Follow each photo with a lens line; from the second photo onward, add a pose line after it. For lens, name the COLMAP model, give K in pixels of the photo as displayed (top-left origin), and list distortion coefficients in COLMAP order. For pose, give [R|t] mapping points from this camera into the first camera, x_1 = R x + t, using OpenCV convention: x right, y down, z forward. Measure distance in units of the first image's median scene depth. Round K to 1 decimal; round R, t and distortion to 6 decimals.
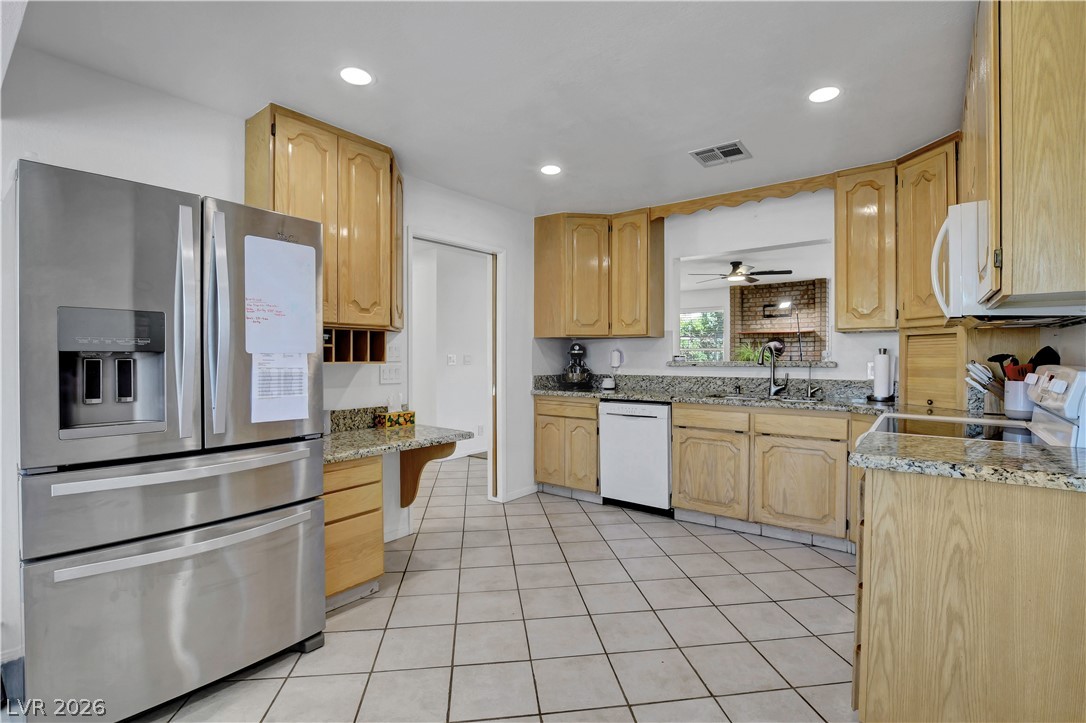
lens RADIAL K [[504.3, 0, 543.1], [0, 504.3, 361.3], [0, 0, 1]] dist [-0.035644, 0.007056]
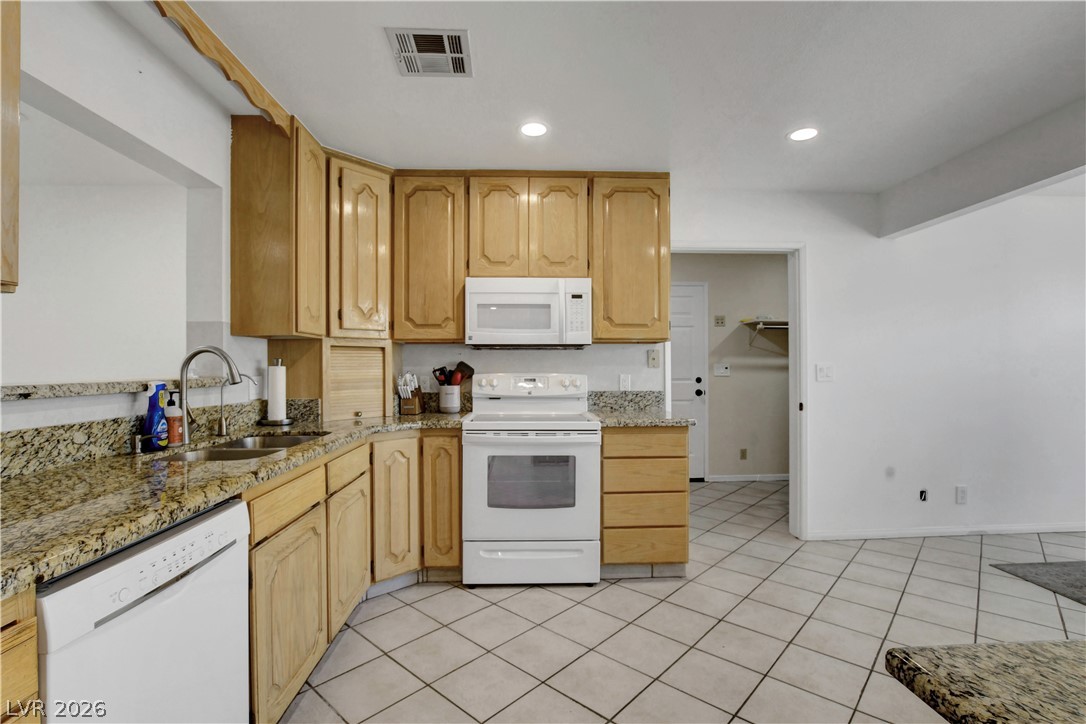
lens RADIAL K [[504.3, 0, 527.7], [0, 504.3, 368.4], [0, 0, 1]] dist [-0.035644, 0.007056]
pose [[-0.630646, 0.002824, 0.776066, -0.174313], [0.012305, 0.999904, 0.006361, -0.009460], [-0.775973, 0.013560, -0.630620, 1.057456]]
